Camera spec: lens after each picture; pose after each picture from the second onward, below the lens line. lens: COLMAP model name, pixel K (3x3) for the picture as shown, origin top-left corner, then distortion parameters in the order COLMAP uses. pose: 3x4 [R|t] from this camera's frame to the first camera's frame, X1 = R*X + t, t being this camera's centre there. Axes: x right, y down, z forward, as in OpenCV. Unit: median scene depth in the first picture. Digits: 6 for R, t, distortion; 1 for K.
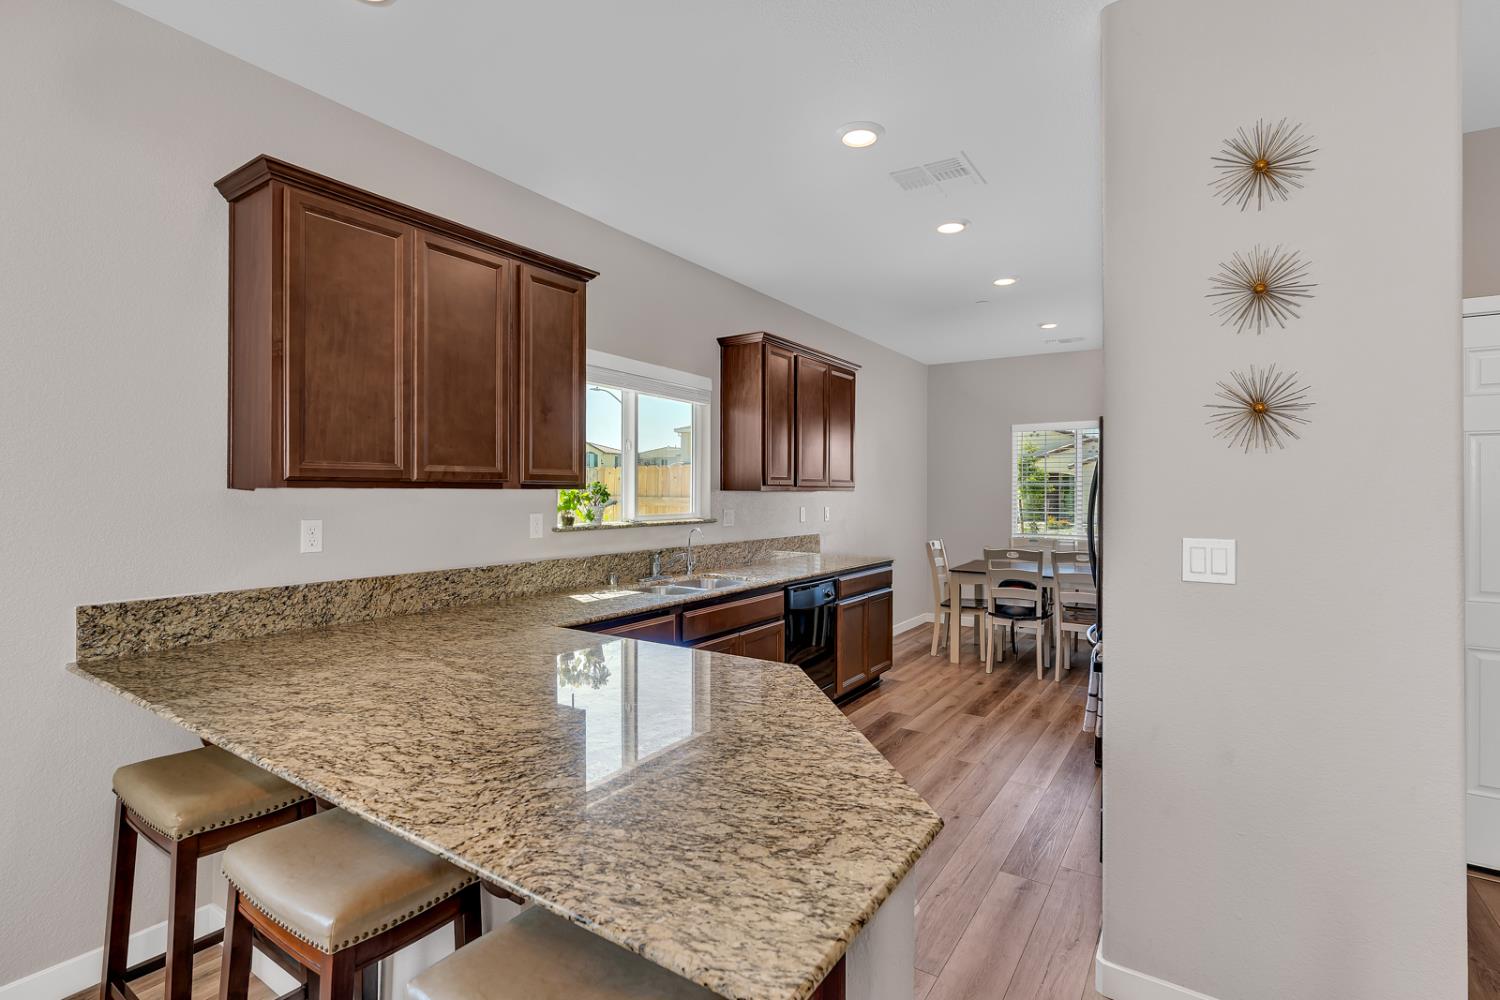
lens RADIAL K [[700.6, 0, 762.0], [0, 700.6, 490.3], [0, 0, 1]] dist [-0.010484, 0.000371]
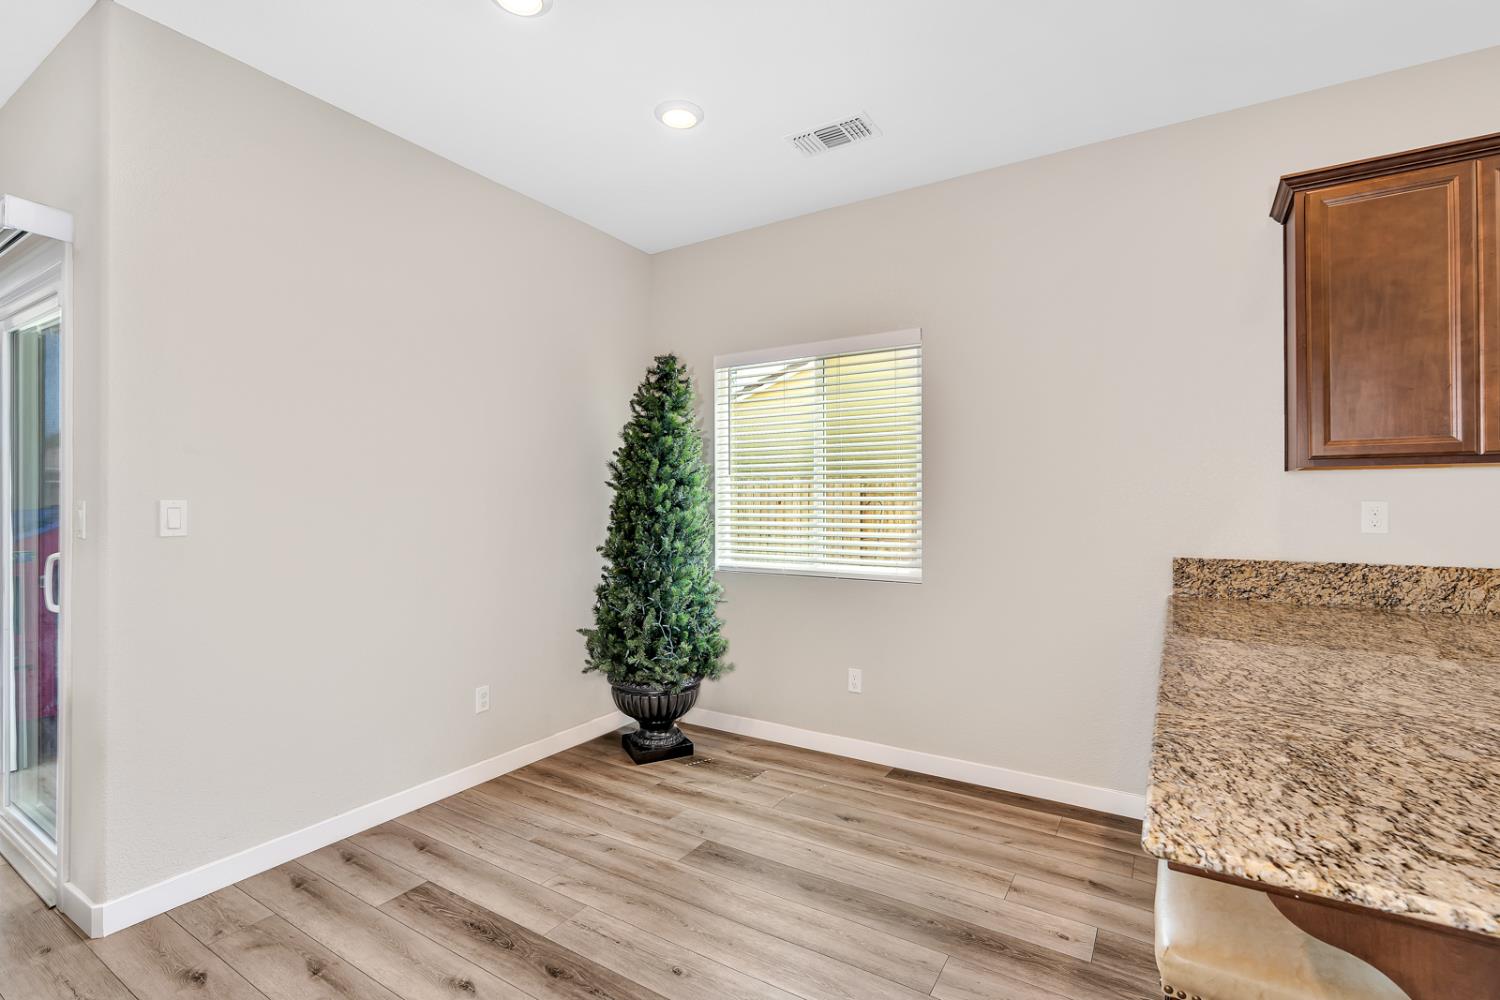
lens RADIAL K [[685.2, 0, 754.5], [0, 685.2, 493.1], [0, 0, 1]] dist [-0.001481, 0.000060]
pose [[0.025369, -0.018170, -0.999513, 0.341812], [-0.001174, 0.999834, -0.018206, 0.054914], [0.999677, 0.001635, 0.025343, 0.093284]]
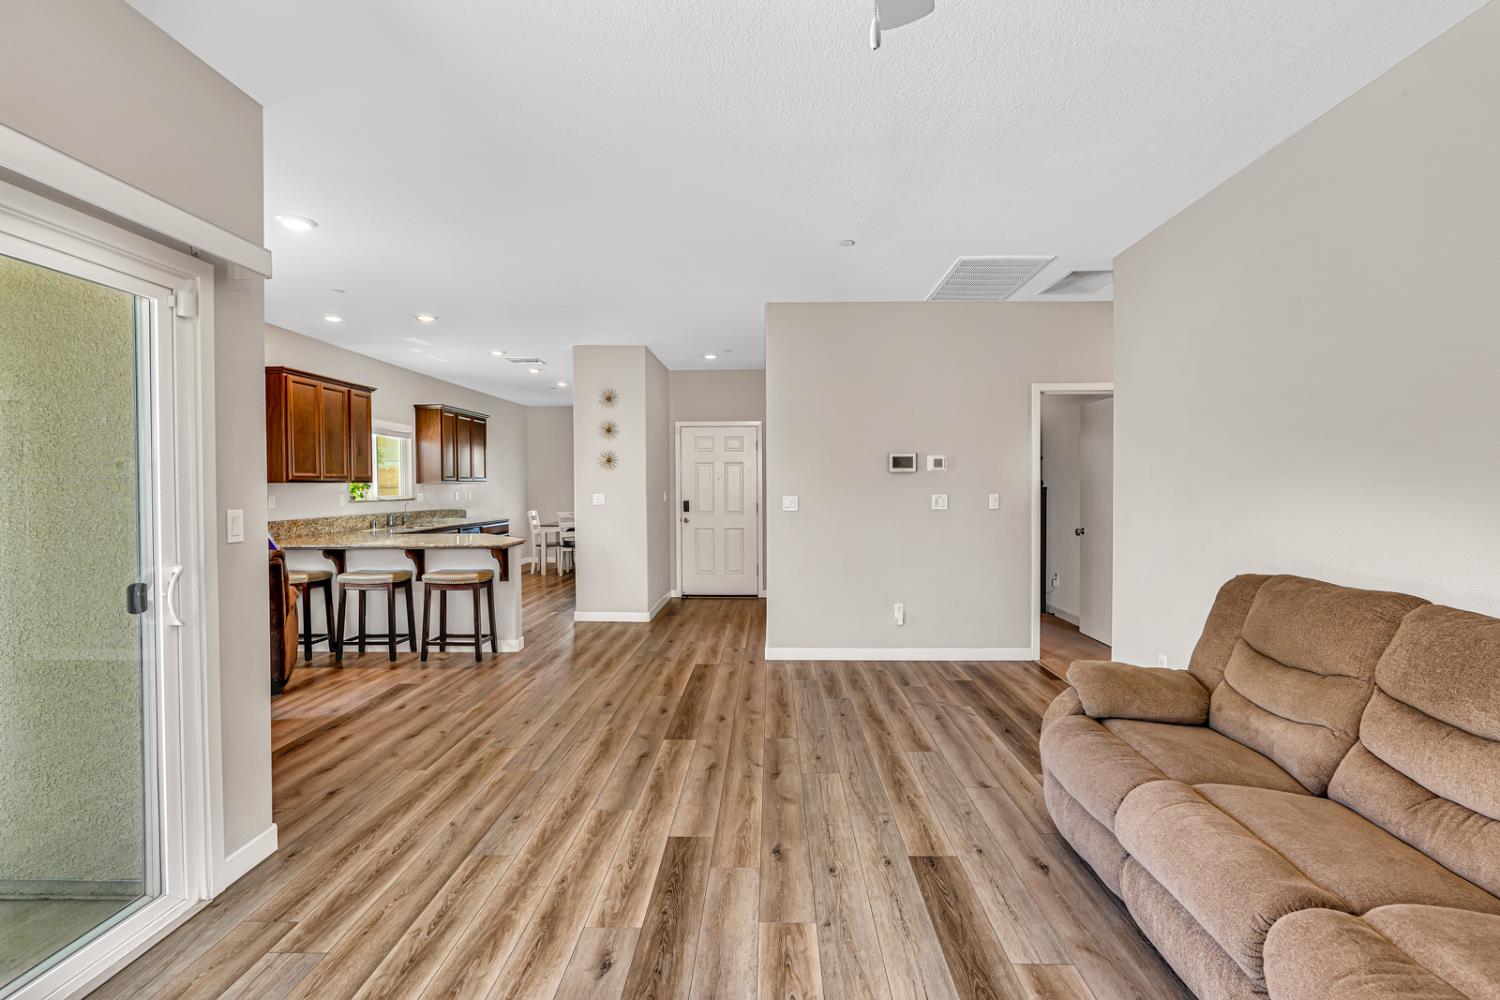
lens RADIAL K [[670.0, 0, 750.6], [0, 670.0, 496.0], [0, 0, 1]] dist [0.000099, -0.000054]
pose [[0.853085, -0.019803, 0.521397, -0.470859], [0.010338, 0.999725, 0.021056, 0.011208], [-0.521670, -0.012572, 0.853055, -2.103669]]
